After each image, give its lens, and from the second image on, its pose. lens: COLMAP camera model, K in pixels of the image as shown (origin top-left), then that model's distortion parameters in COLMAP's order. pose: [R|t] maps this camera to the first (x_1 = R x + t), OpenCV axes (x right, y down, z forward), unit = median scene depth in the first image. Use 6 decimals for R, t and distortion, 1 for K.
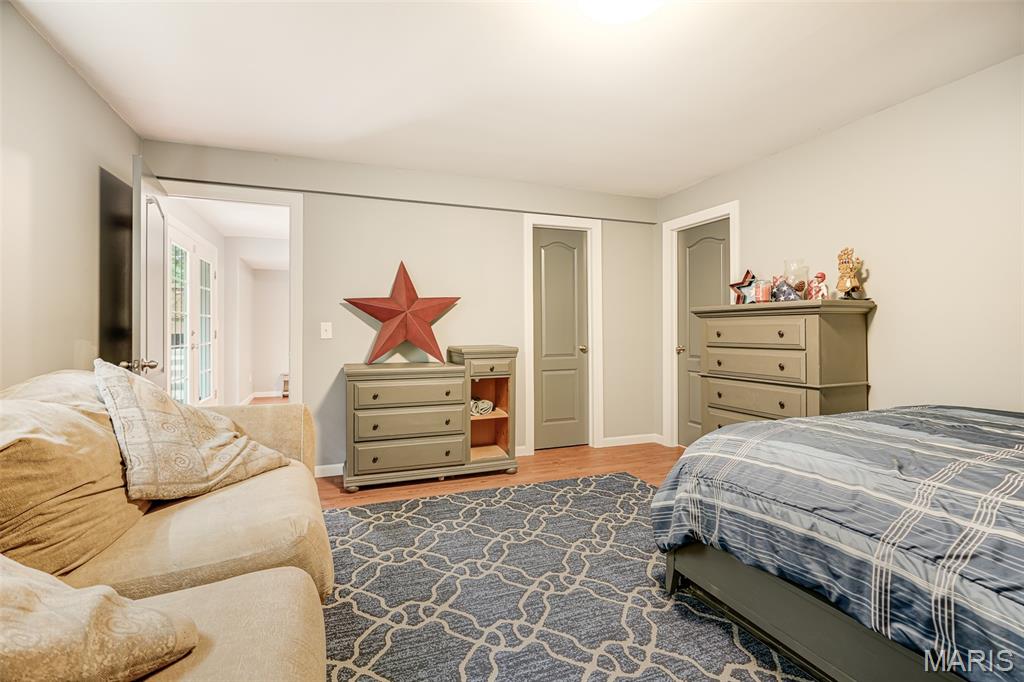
lens RADIAL K [[465.9, 0, 514.6], [0, 465.9, 332.5], [0, 0, 1]] dist [-0.024263, -0.000122]
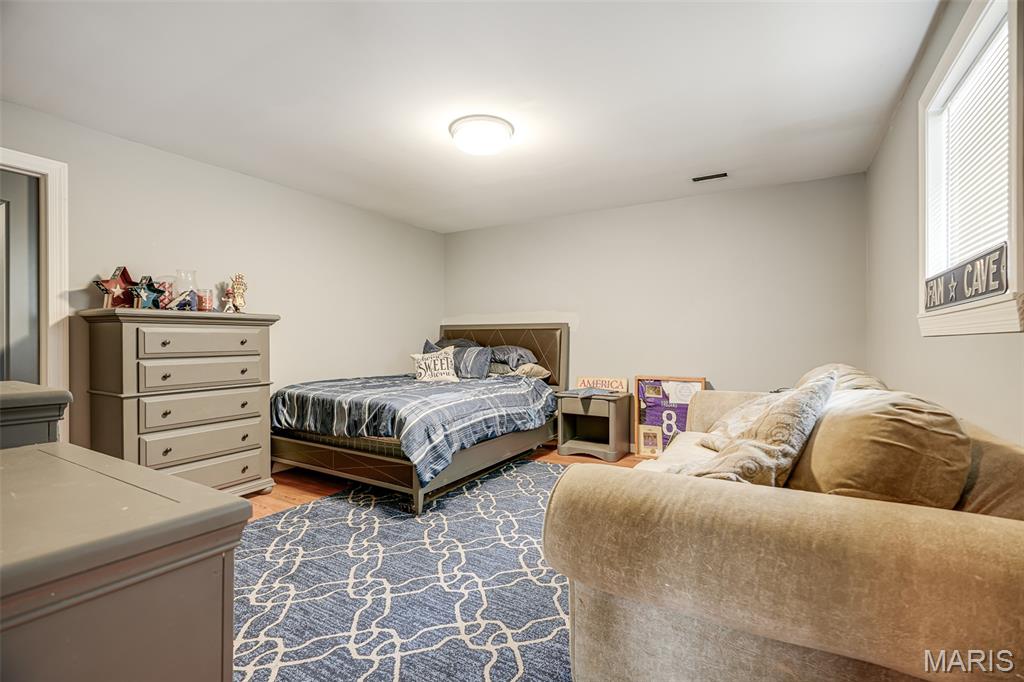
lens RADIAL K [[465.9, 0, 514.6], [0, 465.9, 332.5], [0, 0, 1]] dist [-0.024263, -0.000122]
pose [[-0.621340, 0.012608, 0.783440, -0.965125], [0.001406, 0.999887, -0.014977, -0.000983], [-0.783540, -0.008204, -0.621287, 1.578022]]
